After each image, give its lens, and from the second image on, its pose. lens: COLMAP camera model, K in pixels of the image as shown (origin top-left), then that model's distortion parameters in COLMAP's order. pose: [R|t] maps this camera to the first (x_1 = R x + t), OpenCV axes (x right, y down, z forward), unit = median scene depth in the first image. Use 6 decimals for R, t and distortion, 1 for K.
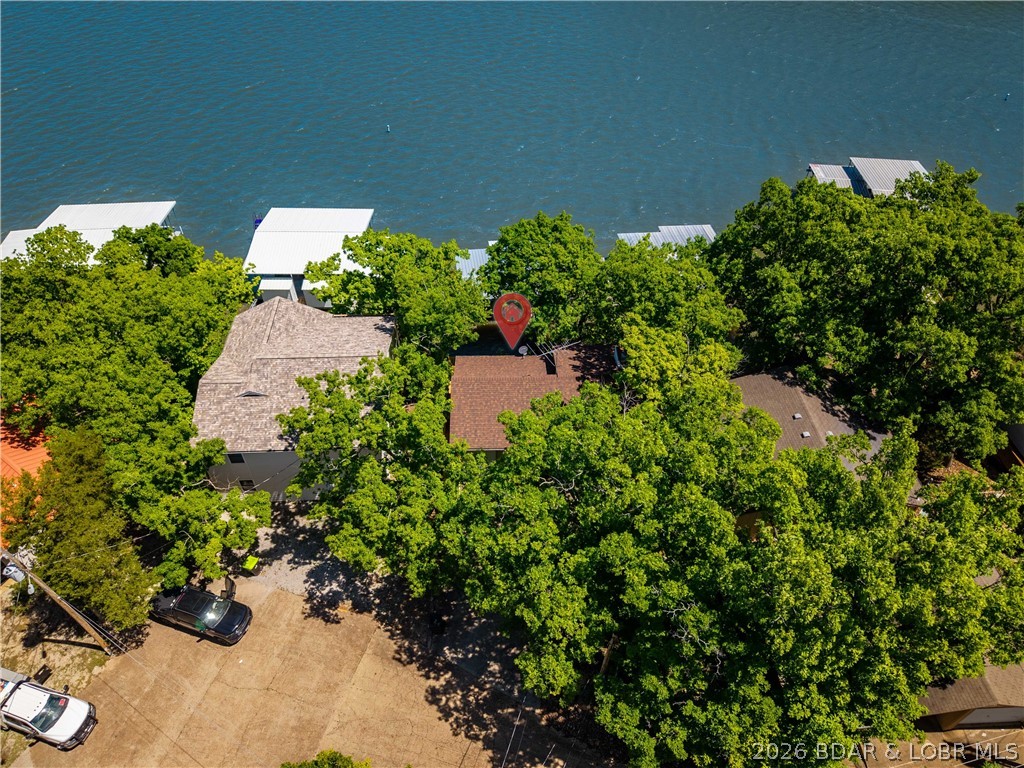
lens RADIAL K [[677.6, 0, 513.5], [0, 677.6, 383.2], [0, 0, 1]] dist [0.032625, -0.022321]
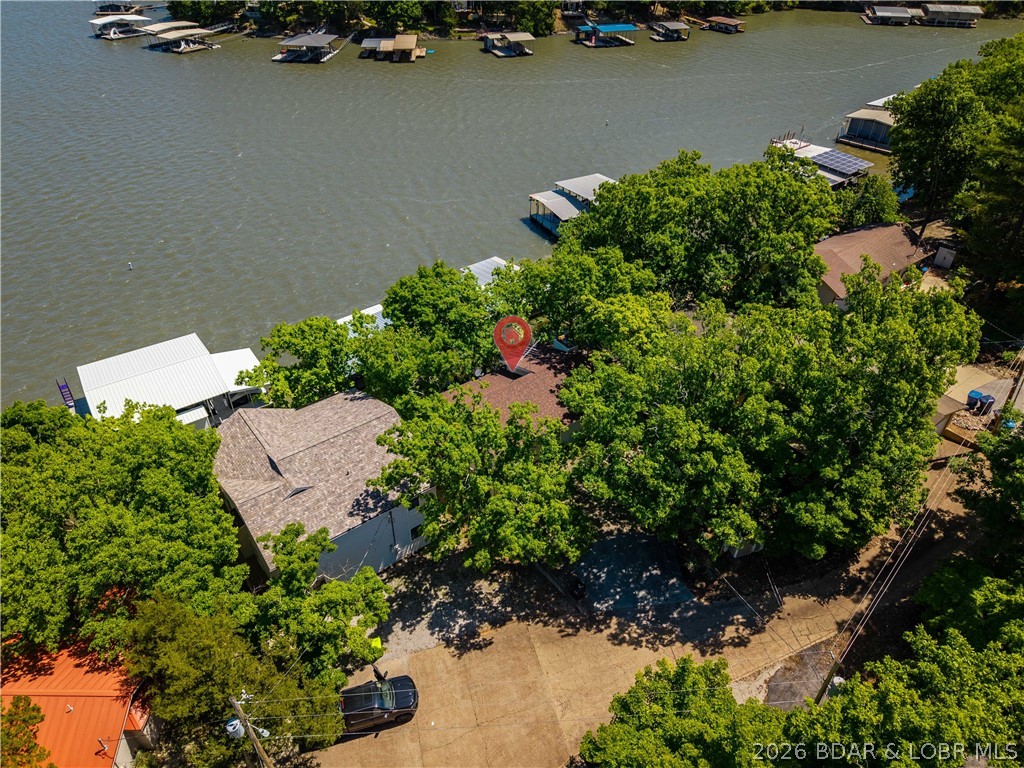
lens RADIAL K [[677.6, 0, 510.2], [0, 677.6, 385.1], [0, 0, 1]] dist [0.032625, -0.022321]
pose [[0.826302, -0.346953, 0.443676, -0.552299], [0.399653, 0.916245, -0.027813, 0.027706], [-0.396866, 0.200299, 0.895755, -0.029135]]
